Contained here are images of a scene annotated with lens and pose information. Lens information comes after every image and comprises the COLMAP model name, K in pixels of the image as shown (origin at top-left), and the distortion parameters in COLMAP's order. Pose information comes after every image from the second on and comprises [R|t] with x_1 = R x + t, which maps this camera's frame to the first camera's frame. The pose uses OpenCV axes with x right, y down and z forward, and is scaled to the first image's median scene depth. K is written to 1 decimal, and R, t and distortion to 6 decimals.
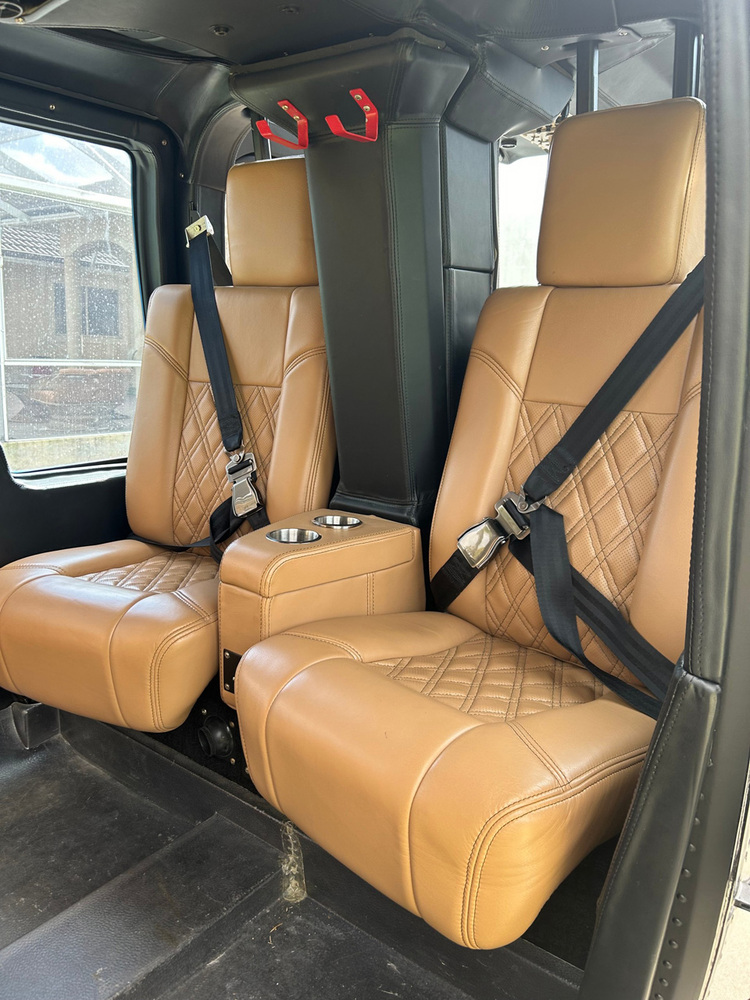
lens RADIAL K [[743.1, 0, 375.0], [0, 743.1, 500.0], [0, 0, 1]] dist [0.000033, -0.006722]
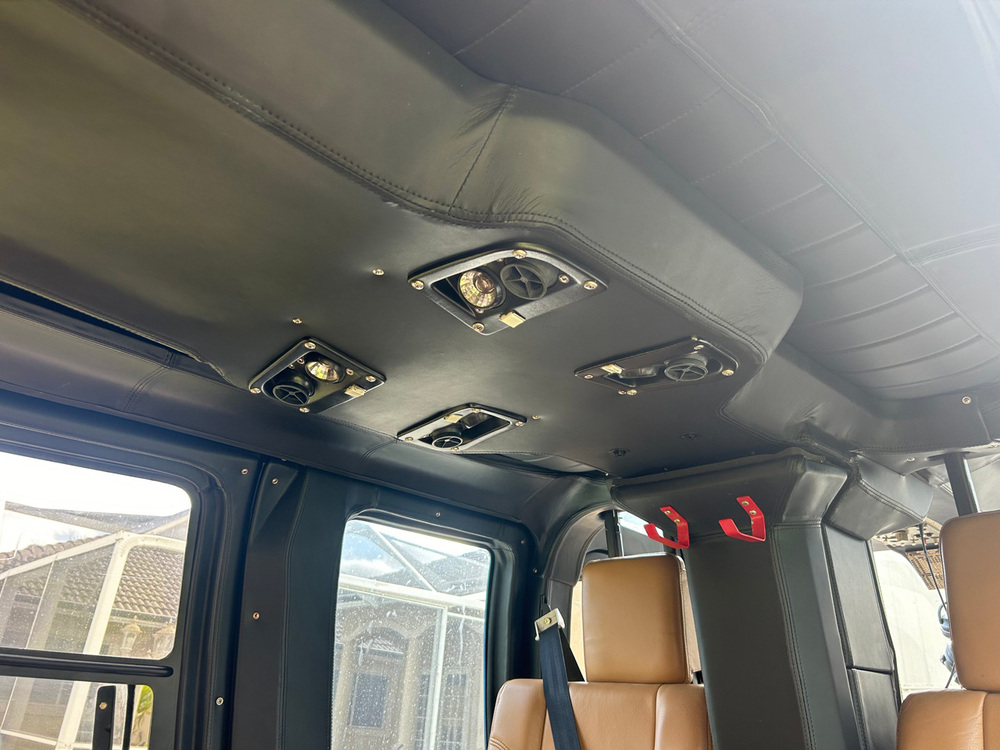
lens RADIAL K [[743.1, 0, 500.3], [0, 743.1, 358.0], [0, 0, 1]] dist [0.000033, -0.006722]
pose [[0.987704, -0.043379, -0.150199, -0.158630], [-0.061497, 0.775480, -0.628370, -0.006014], [0.143734, 0.629880, 0.763277, -0.003523]]
